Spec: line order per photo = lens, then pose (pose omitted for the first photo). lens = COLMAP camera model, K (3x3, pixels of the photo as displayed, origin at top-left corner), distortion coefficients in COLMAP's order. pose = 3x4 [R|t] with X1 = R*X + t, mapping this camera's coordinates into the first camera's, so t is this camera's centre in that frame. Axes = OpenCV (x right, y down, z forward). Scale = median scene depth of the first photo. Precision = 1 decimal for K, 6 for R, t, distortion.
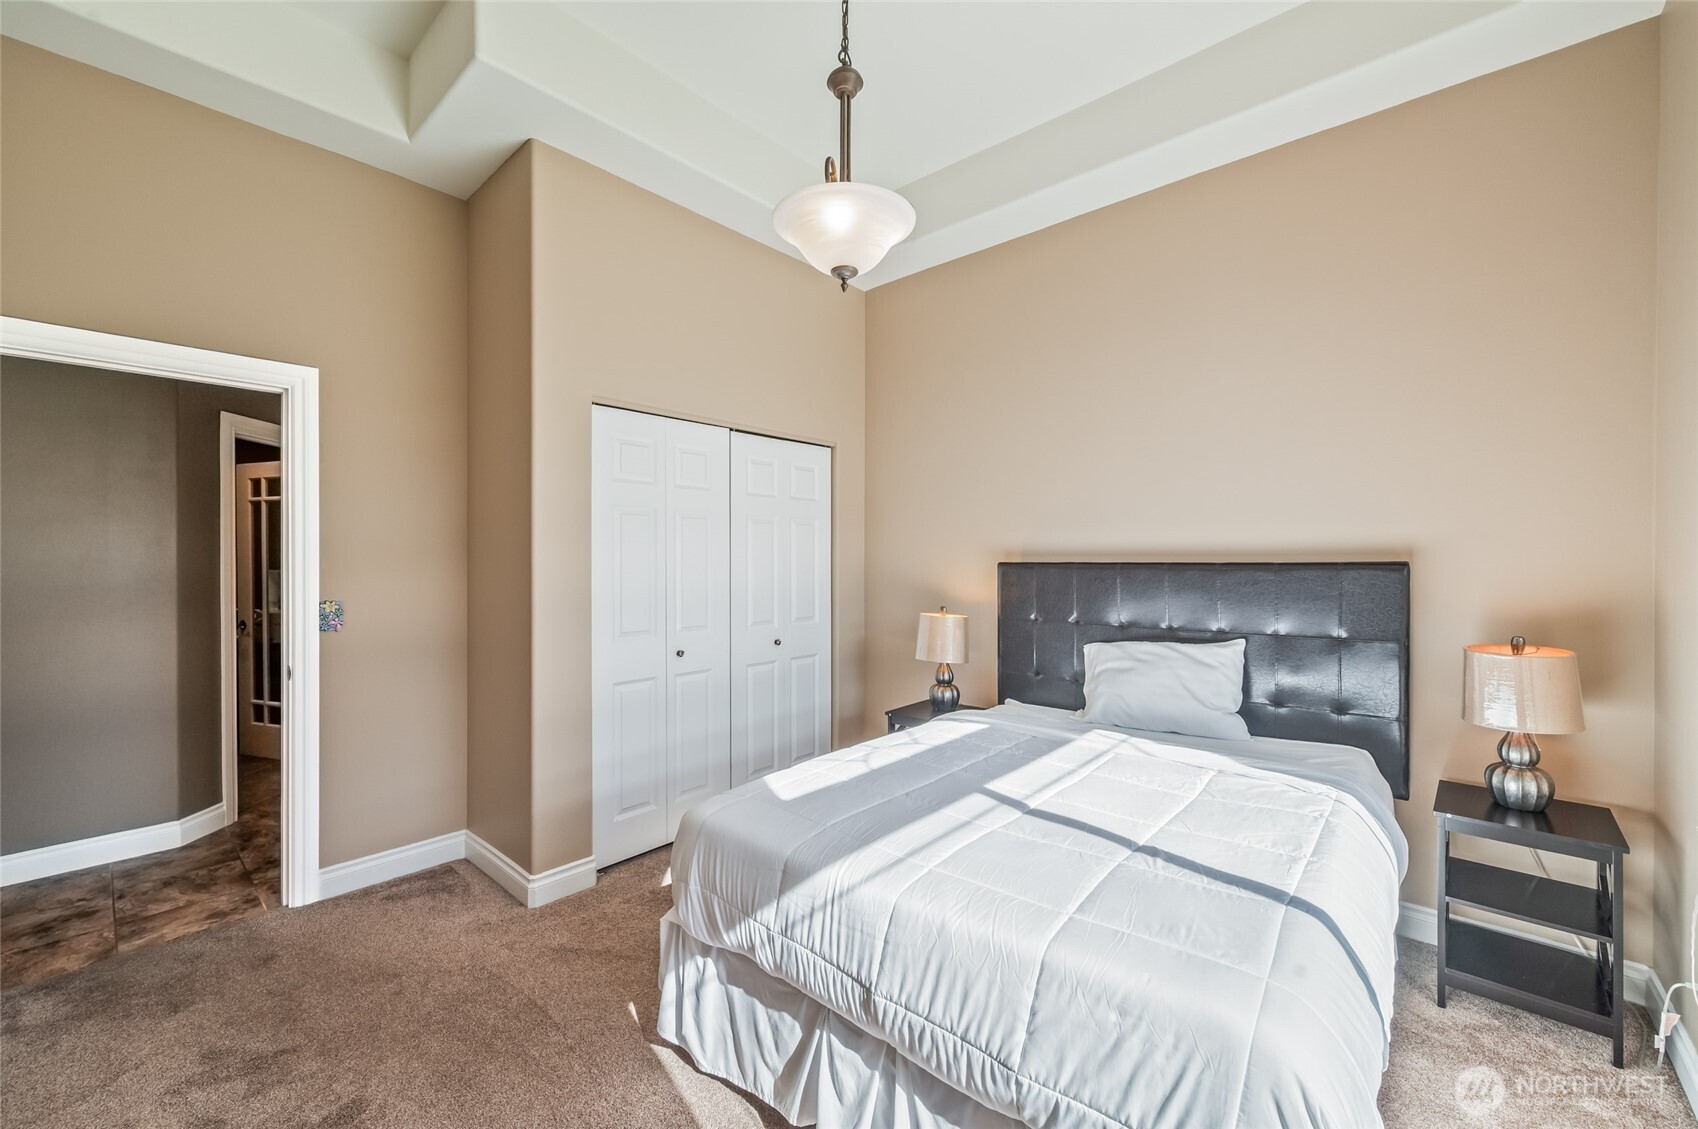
lens RADIAL K [[677.8, 0, 849.6], [0, 677.8, 555.5], [0, 0, 1]] dist [-0.000093, 0.000093]
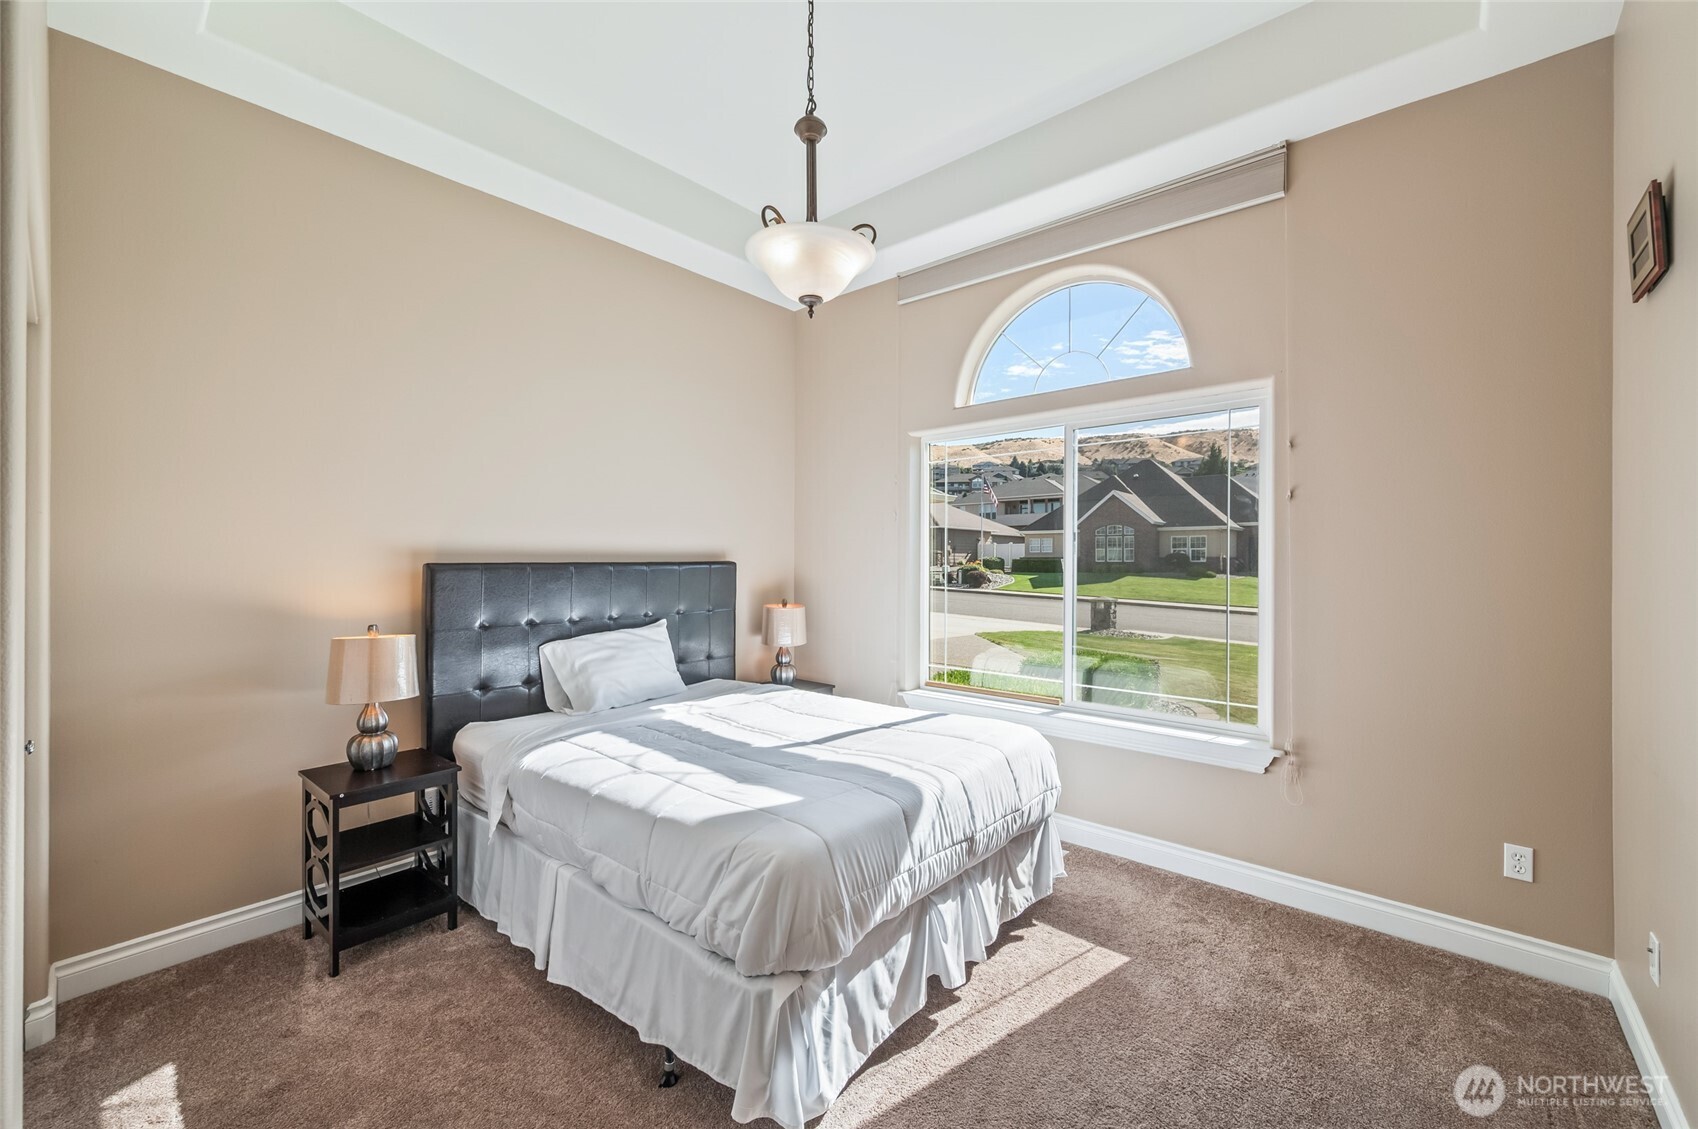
lens RADIAL K [[682.4, 0, 848.4], [0, 682.4, 551.5], [0, 0, 1]] dist [0.000580, 0.000366]
pose [[-0.004895, 0.010544, 0.999932, -1.119357], [-0.004647, 0.999933, -0.010567, 0.003797], [-0.999977, -0.004699, -0.004846, 0.941650]]
